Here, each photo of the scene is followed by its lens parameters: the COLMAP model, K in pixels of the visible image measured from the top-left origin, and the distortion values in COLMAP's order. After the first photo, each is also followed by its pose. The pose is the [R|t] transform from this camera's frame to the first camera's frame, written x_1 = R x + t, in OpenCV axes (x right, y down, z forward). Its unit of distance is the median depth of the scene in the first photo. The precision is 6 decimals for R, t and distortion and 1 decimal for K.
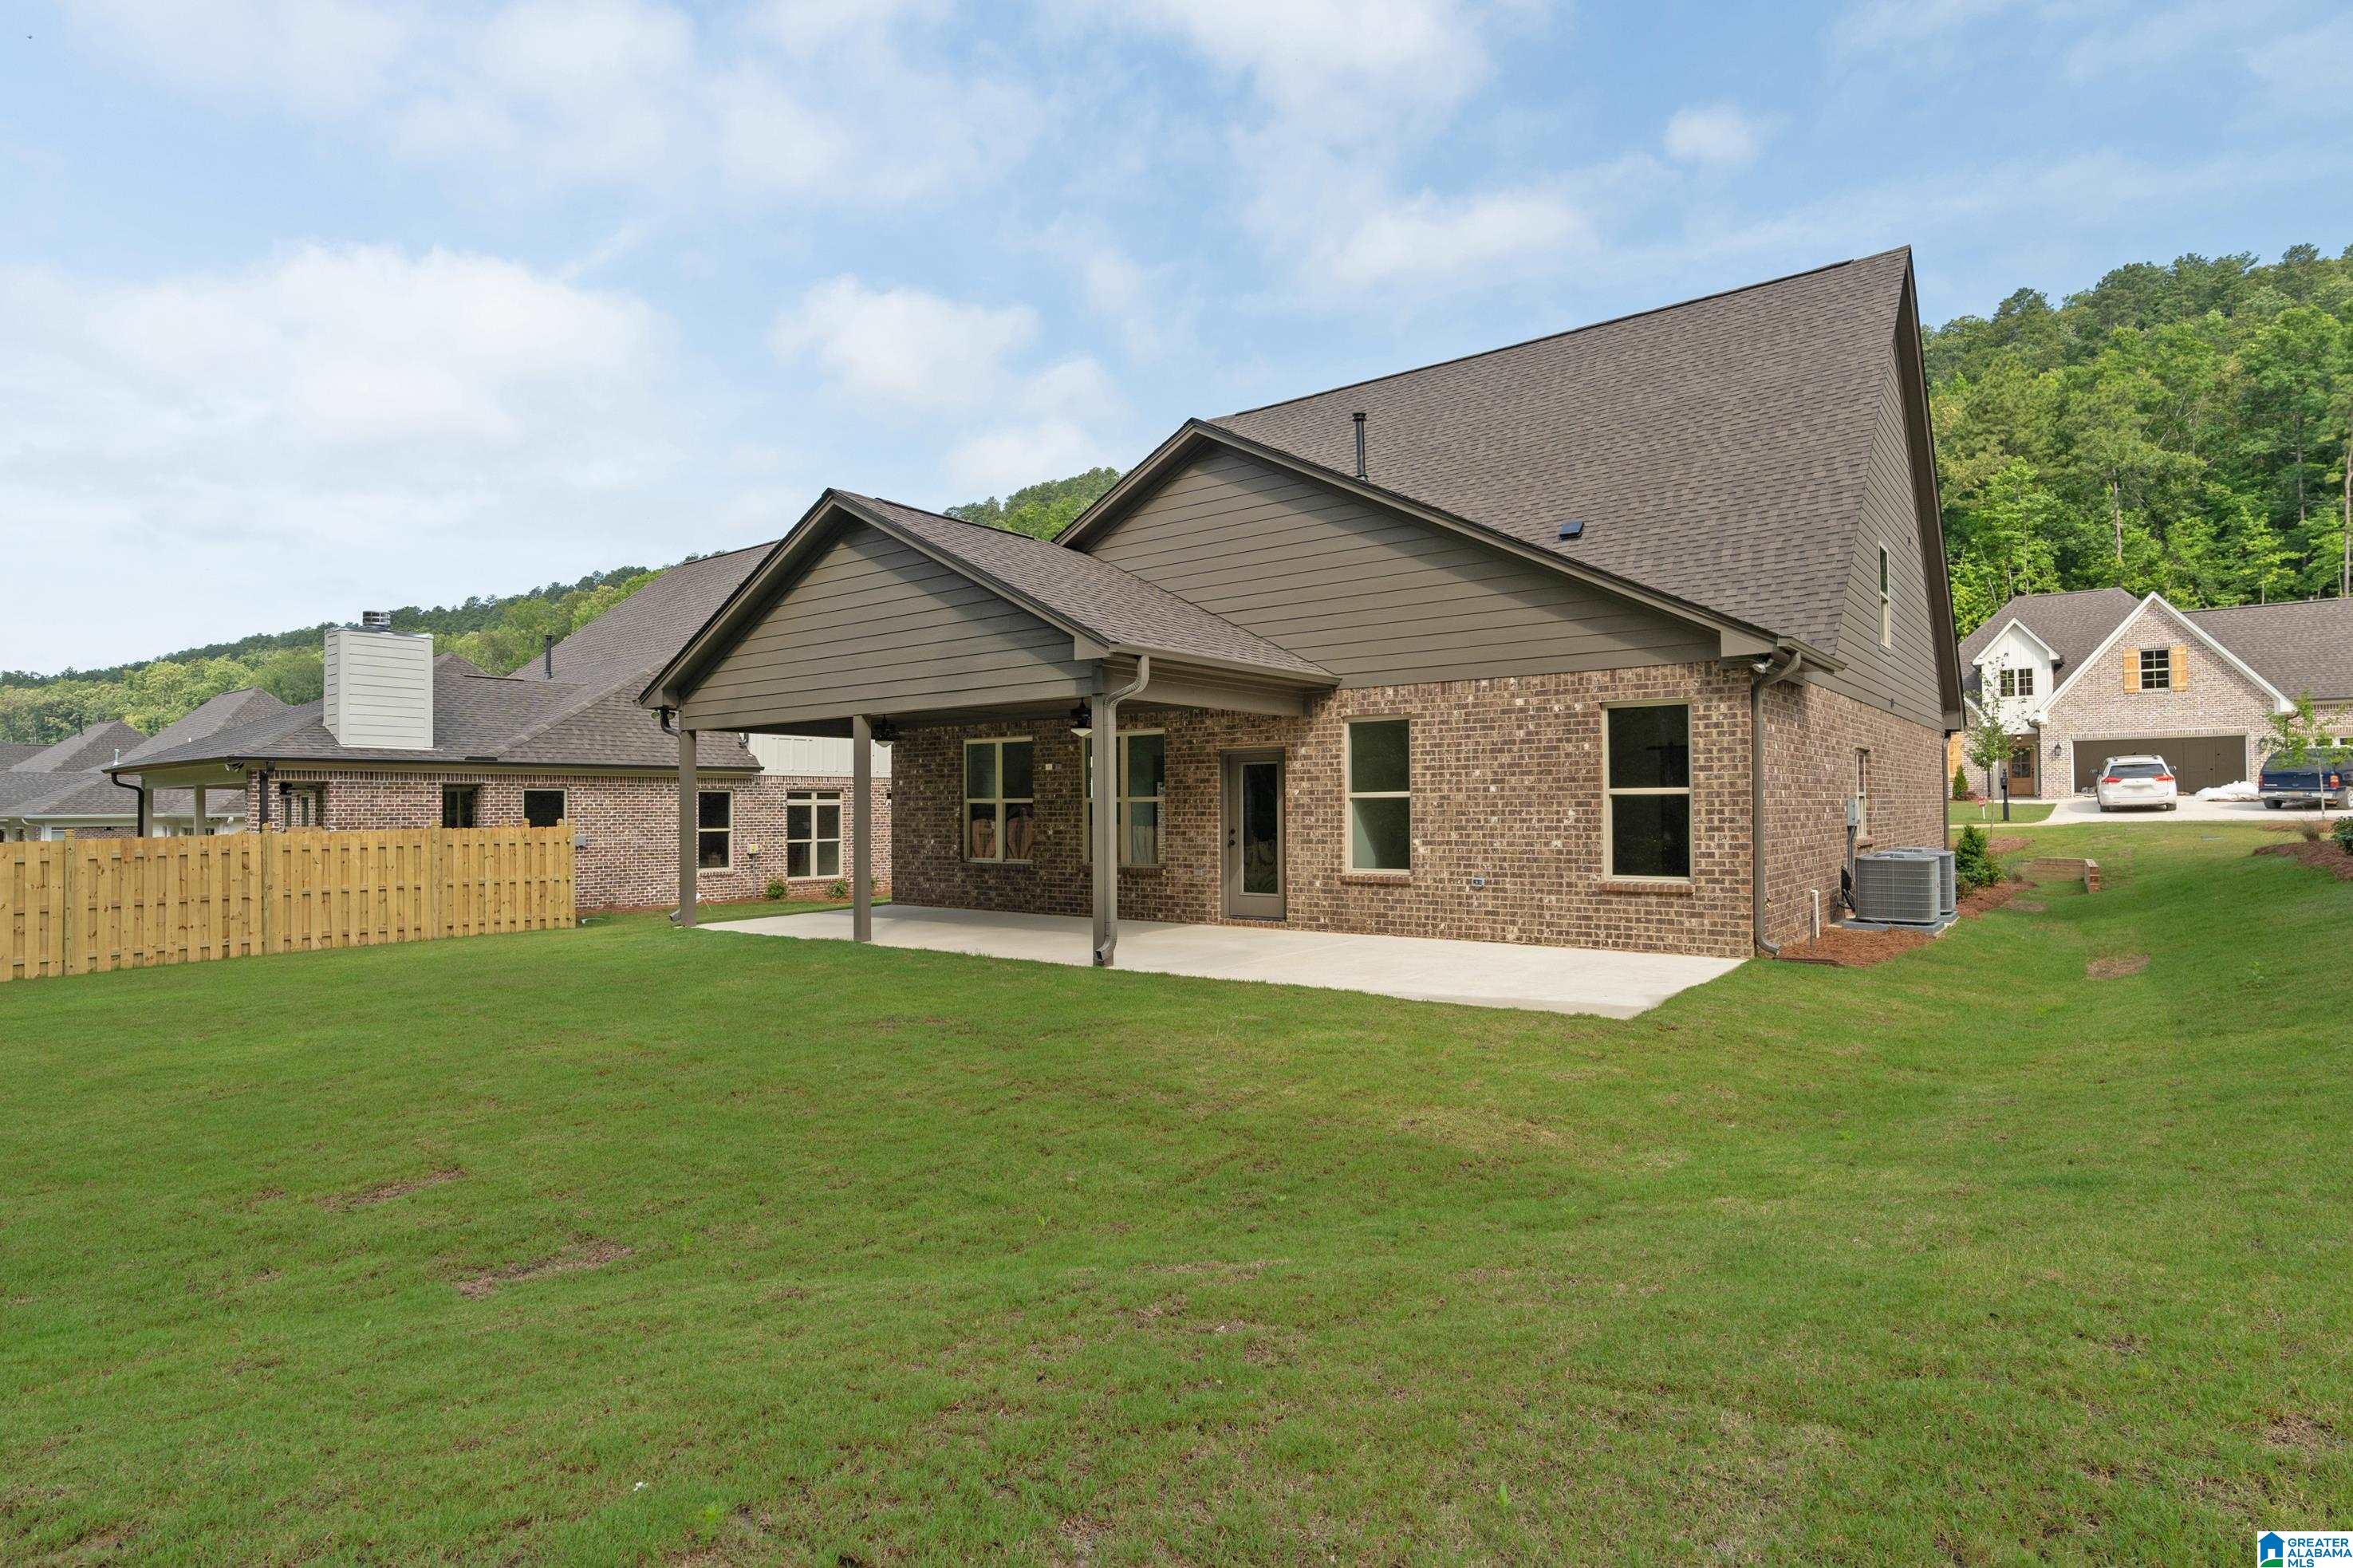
lens RADIAL K [[1189.4, 0, 1191.6], [0, 1189.4, 783.1], [0, 0, 1]] dist [-0.001819, 0.000062]
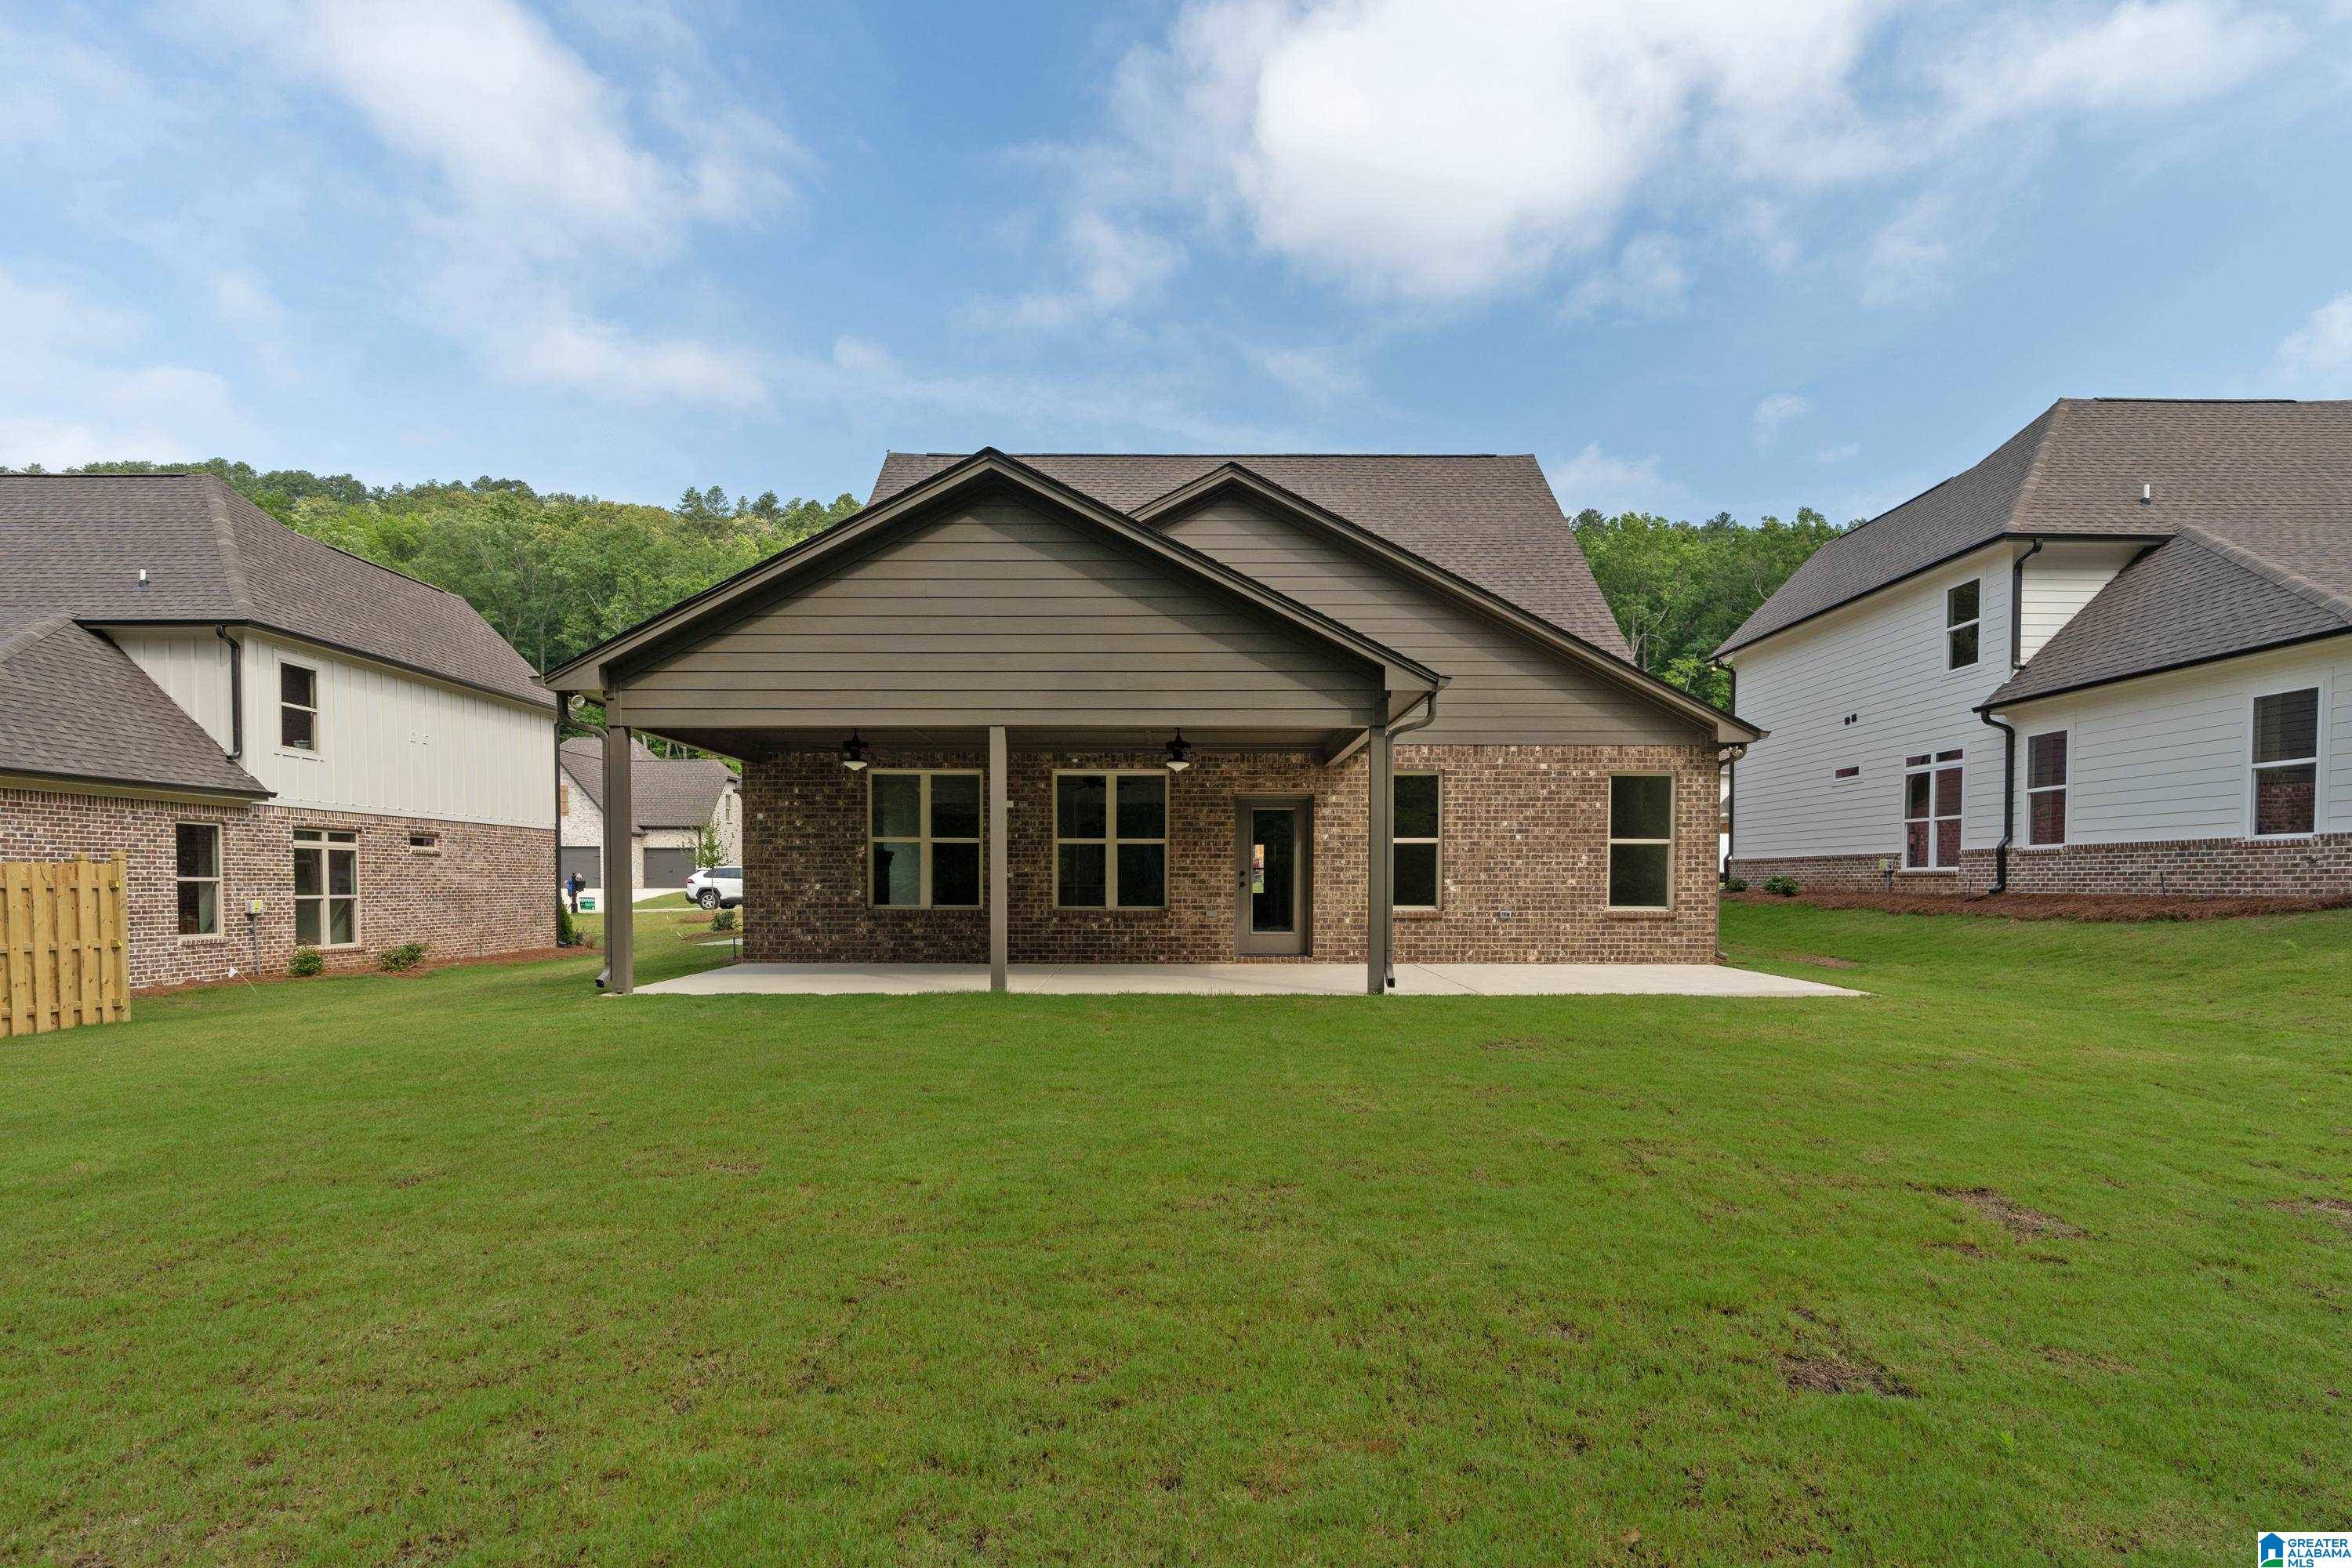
lens RADIAL K [[1085.8, 0, 1158.4], [0, 1085.8, 907.2], [0, 0, 1]] dist [0.000087, 0.000012]
pose [[0.801222, -0.004192, 0.598352, -0.608159], [-0.021540, 0.999125, 0.035844, 0.038449], [-0.597979, -0.041607, 0.800431, 0.288720]]
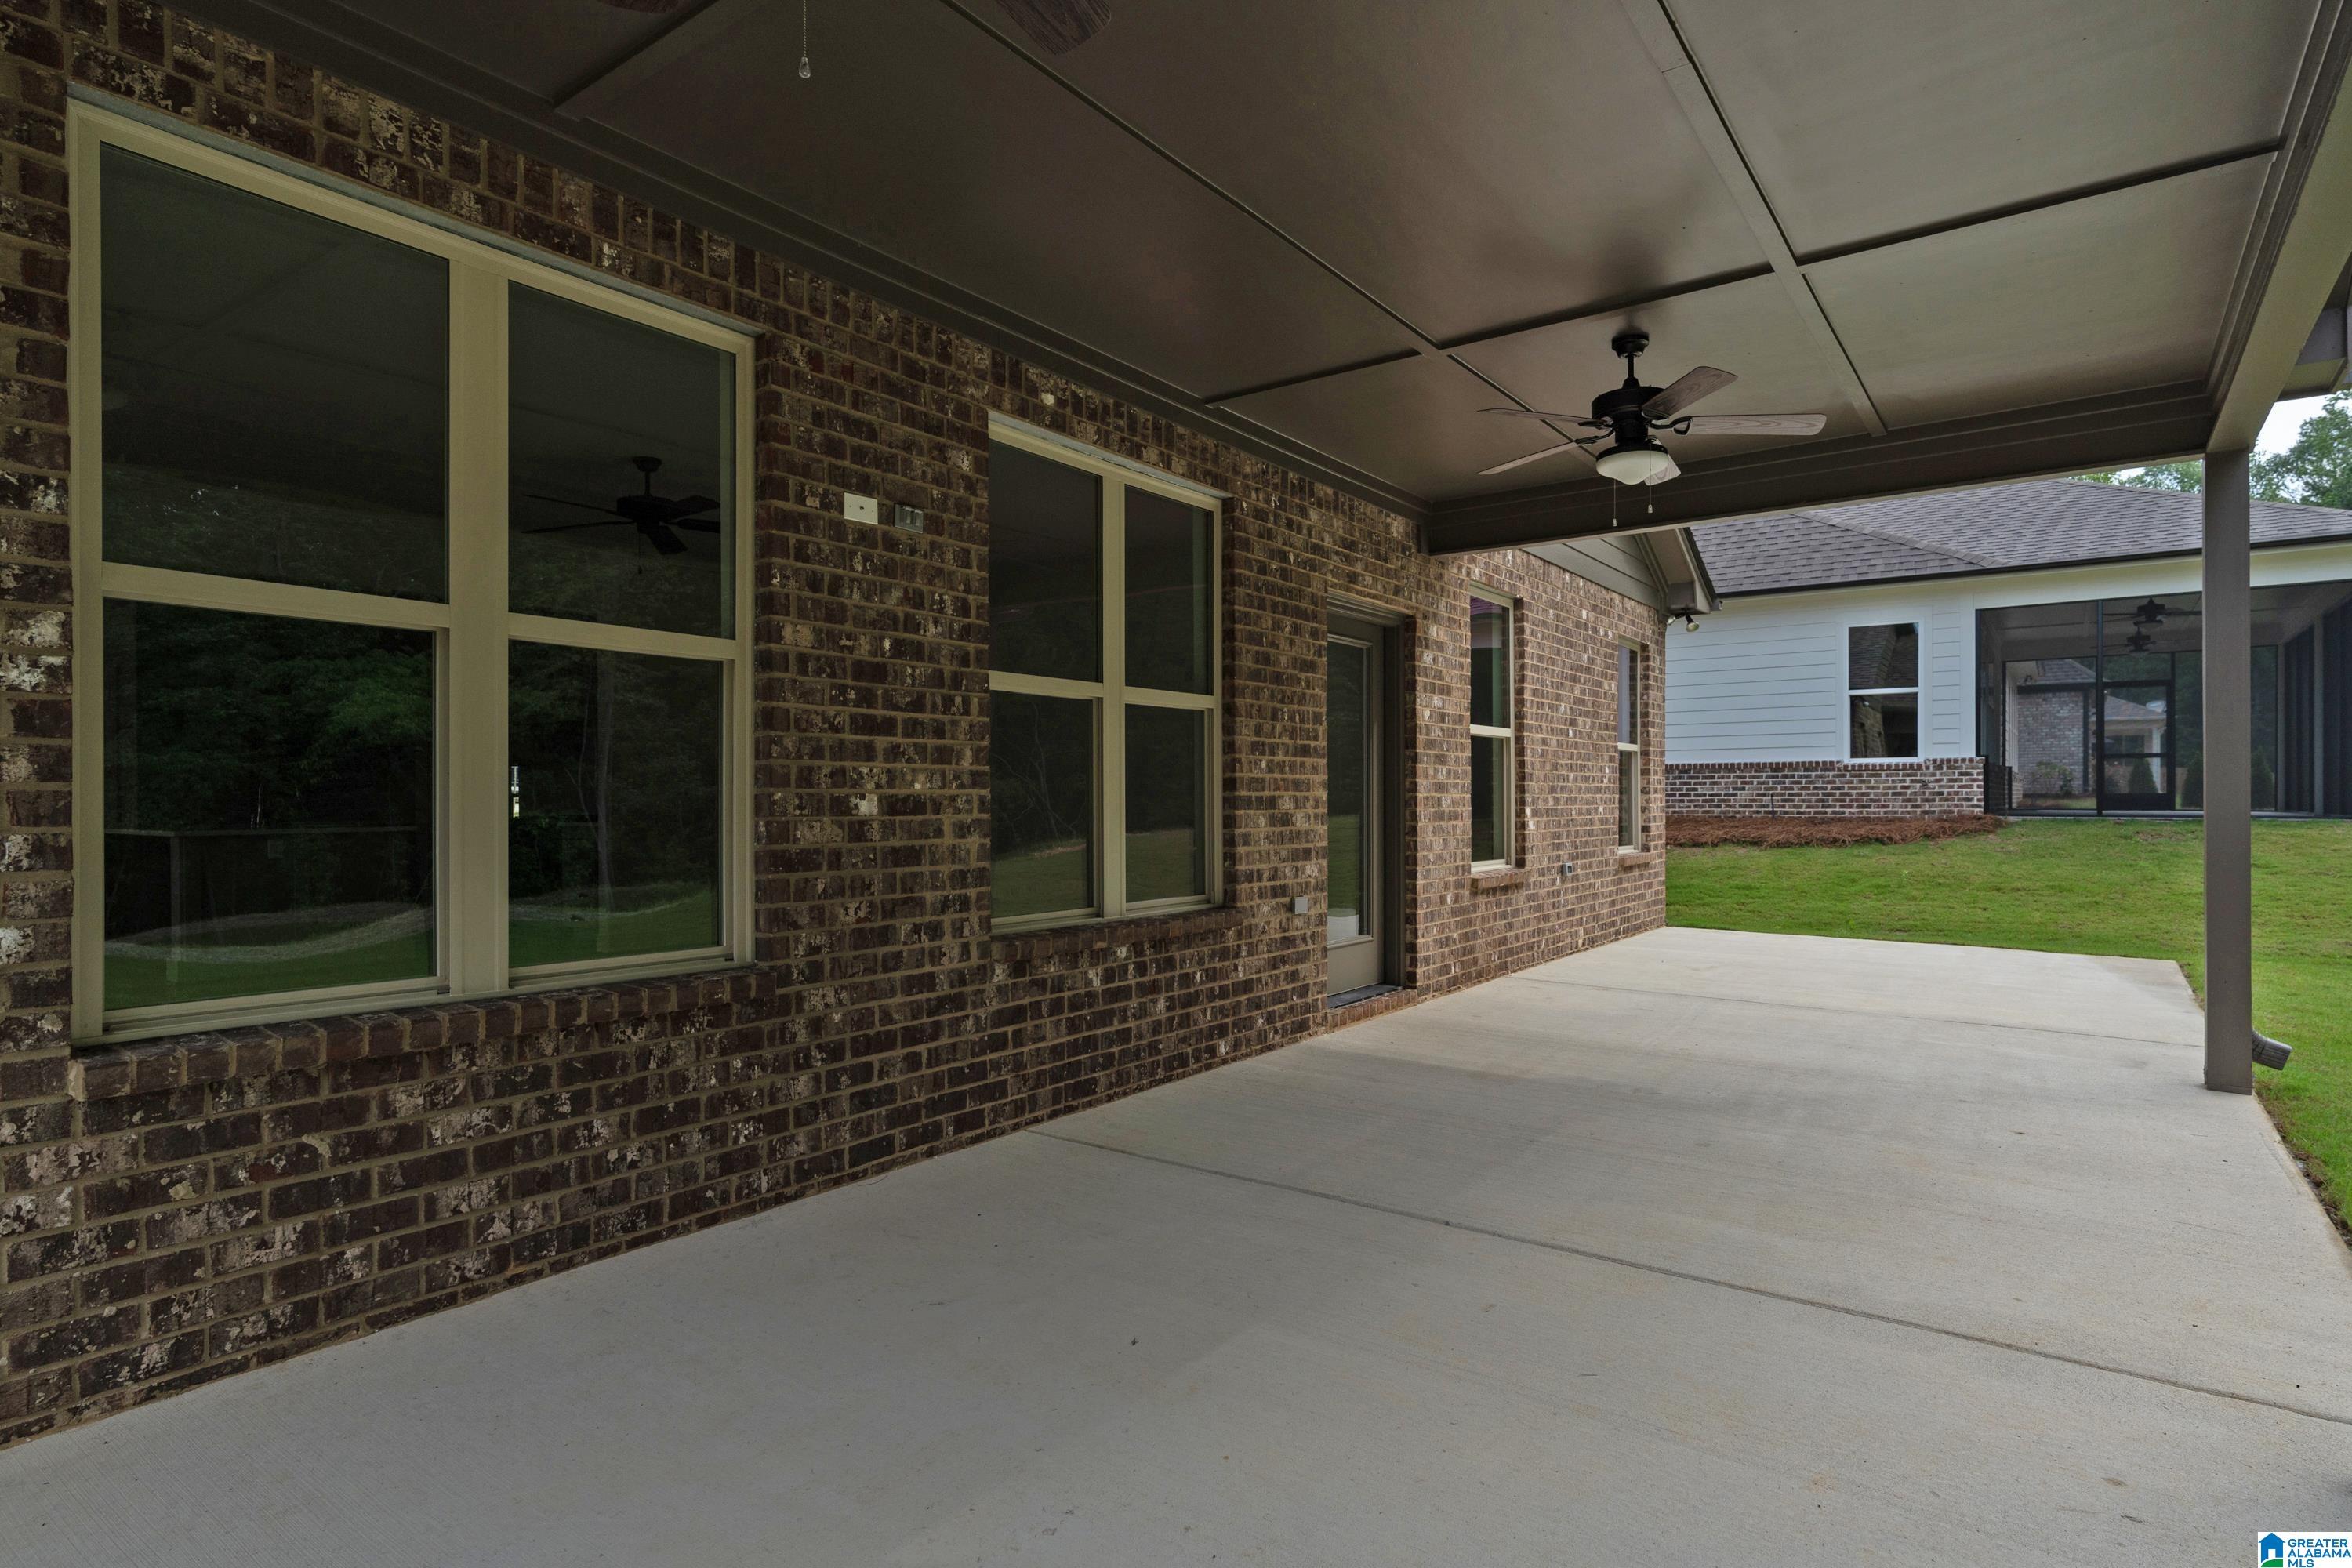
lens RADIAL K [[1235.0, 0, 1166.5], [0, 1235.0, 799.9], [0, 0, 1]] dist [0.002228, -0.000365]
pose [[-0.018486, 0.007669, 0.999800, -0.399799], [-0.018359, 0.999799, -0.008008, 0.046862], [-0.999661, -0.018504, -0.018342, 1.083228]]
